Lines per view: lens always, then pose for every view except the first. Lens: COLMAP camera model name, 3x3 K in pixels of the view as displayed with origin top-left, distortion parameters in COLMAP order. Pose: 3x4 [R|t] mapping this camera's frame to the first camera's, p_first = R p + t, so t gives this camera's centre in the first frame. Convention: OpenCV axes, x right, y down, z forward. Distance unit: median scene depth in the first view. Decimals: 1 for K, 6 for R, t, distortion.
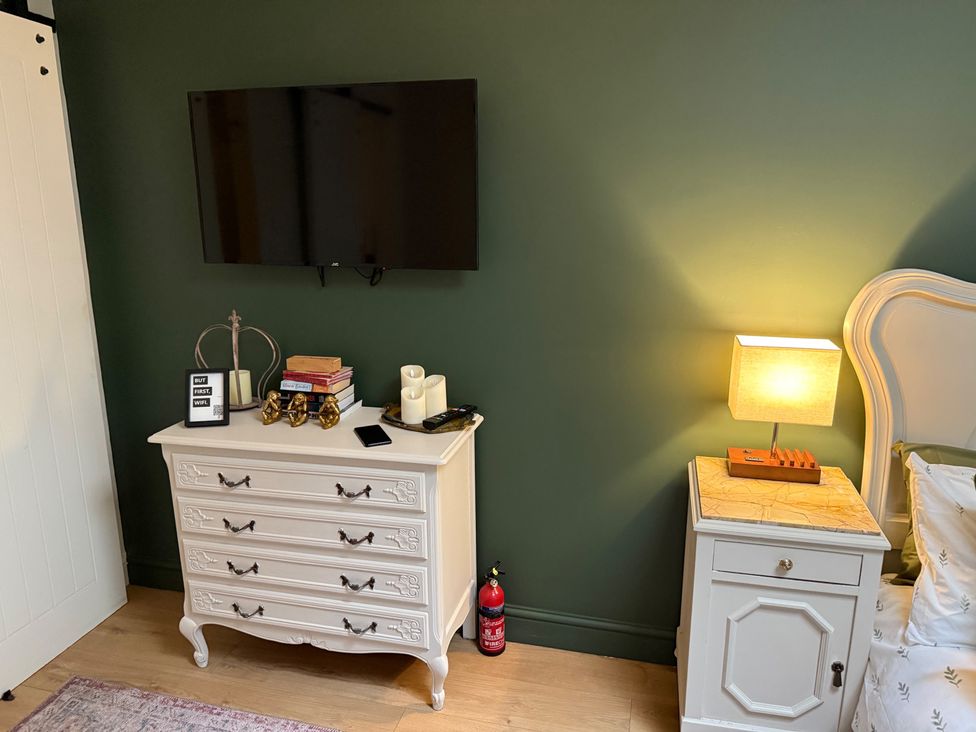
lens RADIAL K [[694.9, 0, 488.0], [0, 694.9, 366.0], [0, 0, 1]] dist [0.077522, -0.111138]
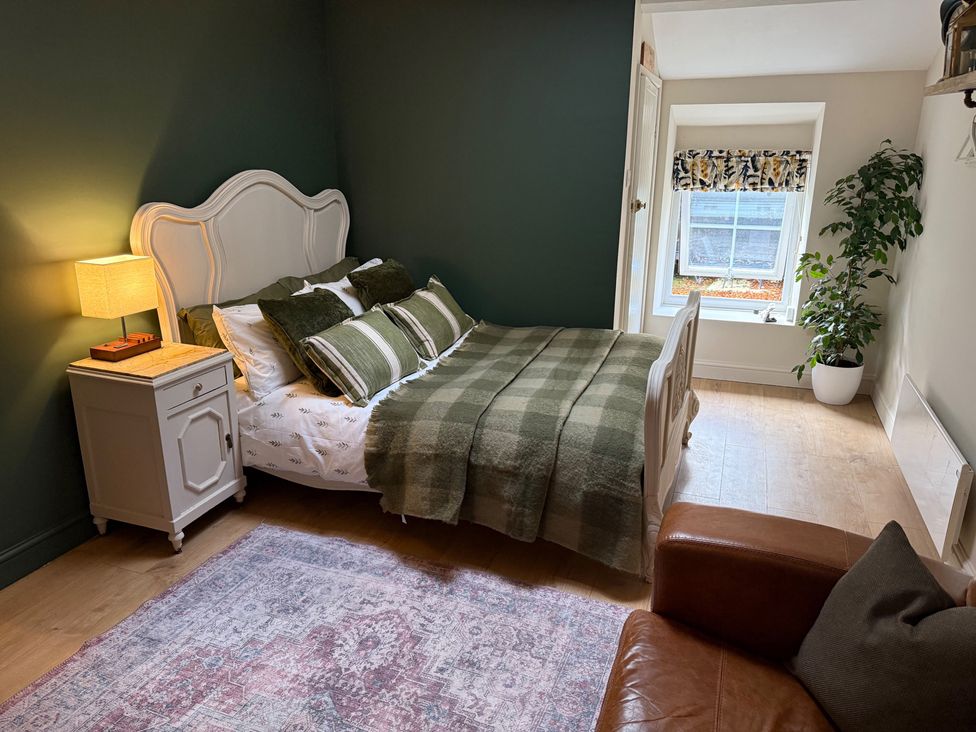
lens RADIAL K [[694.9, 0, 488.0], [0, 694.9, 366.0], [0, 0, 1]] dist [0.077522, -0.111138]
pose [[0.107428, -0.282768, 0.953153, -0.856011], [0.227593, 0.940238, 0.253285, -0.018868], [-0.967812, 0.189721, 0.165364, 0.062227]]
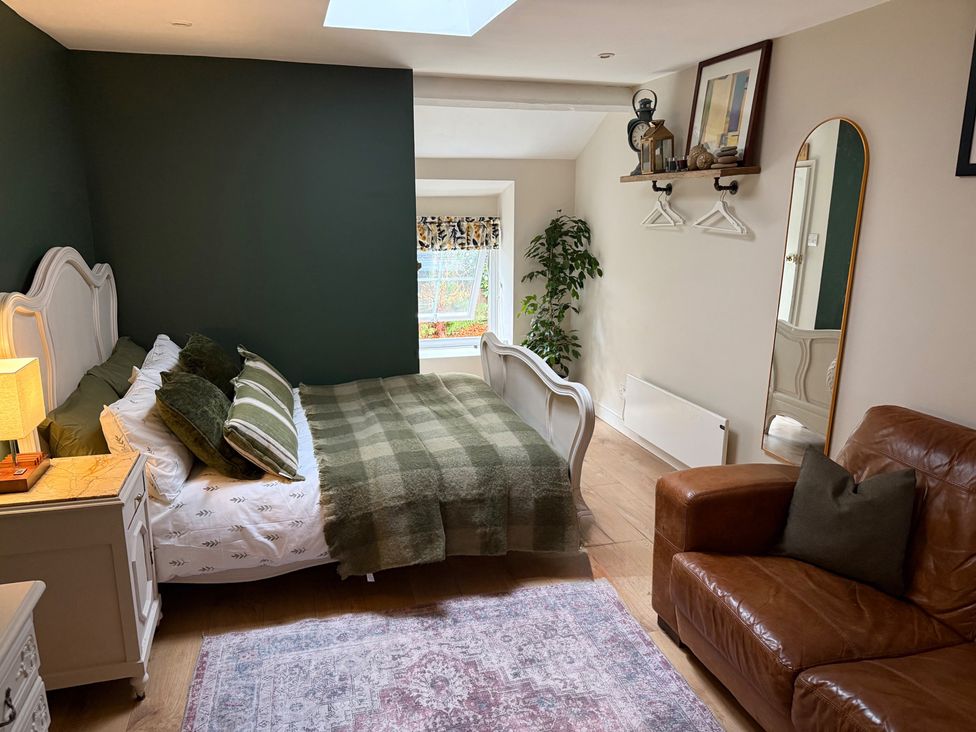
lens RADIAL K [[688.2, 0, 488.0], [0, 688.2, 366.0], [0, 0, 1]] dist [0.085901, -0.188913]
pose [[-0.511328, -0.181347, 0.840034, -0.865823], [0.204493, 0.923730, 0.323890, -0.221228], [-0.834701, 0.337396, -0.435245, 0.769419]]
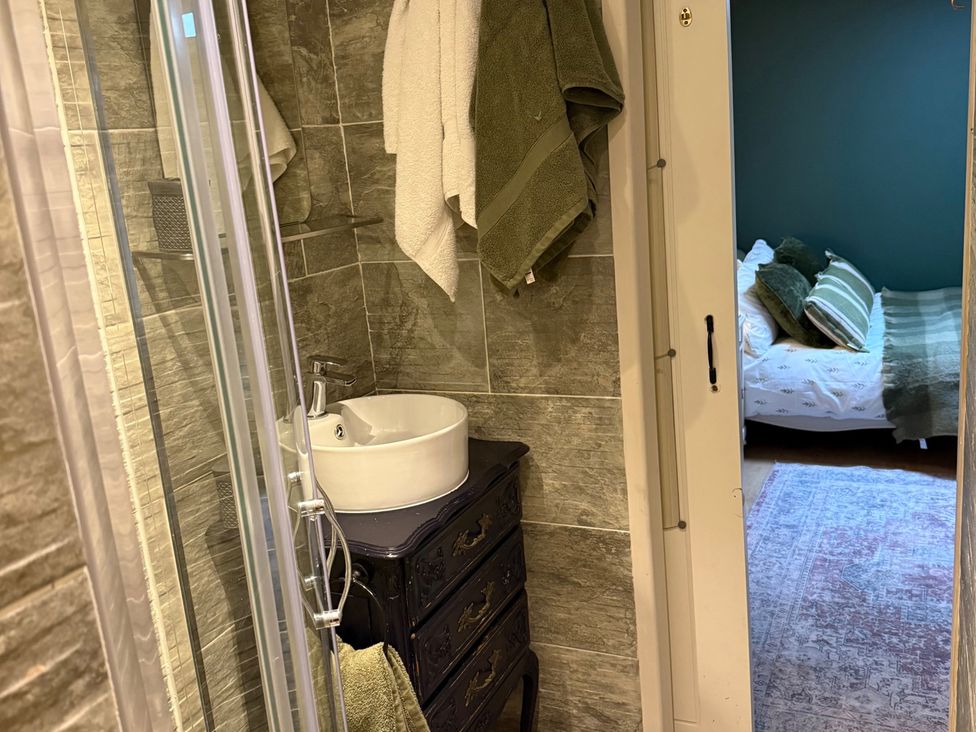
lens RADIAL K [[914.2, 0, 488.0], [0, 914.2, 366.0], [0, 0, 1]] dist [0.145938, -0.334233]
pose [[0.169533, -0.226901, 0.959049, -1.778909], [0.310264, 0.935940, 0.166588, -0.243501], [-0.935412, 0.269316, 0.229072, 0.893009]]
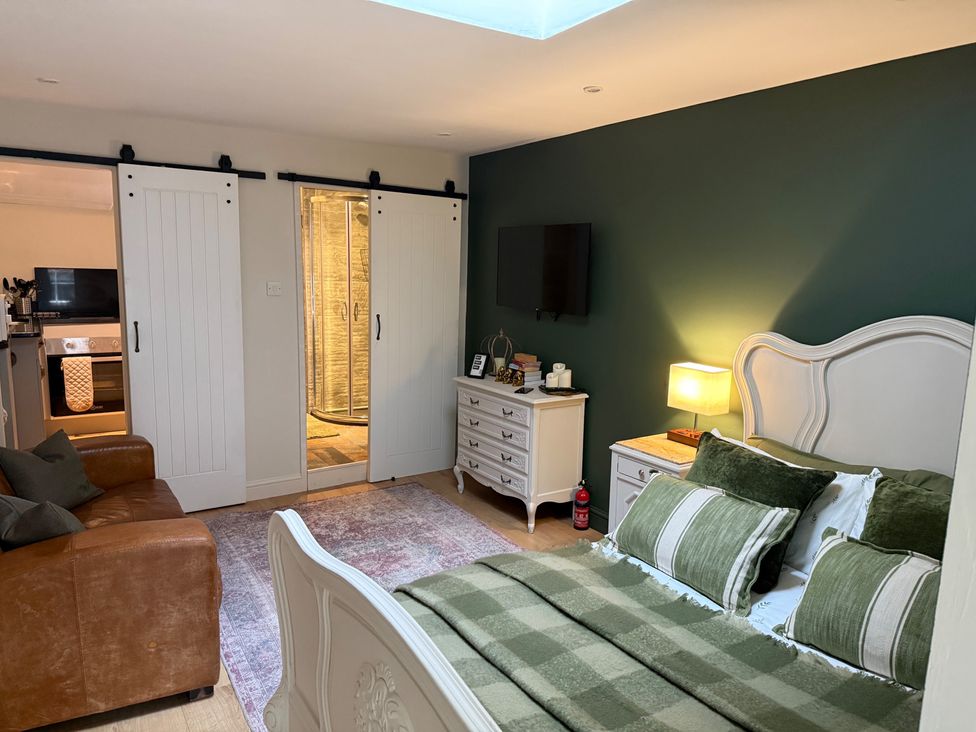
lens RADIAL K [[694.9, 0, 488.0], [0, 694.9, 366.0], [0, 0, 1]] dist [0.077522, -0.111138]
pose [[0.733193, 0.121935, -0.668999, 1.122983], [-0.182476, 0.982990, -0.020821, 0.090897], [0.655080, 0.137342, 0.742972, -0.614959]]
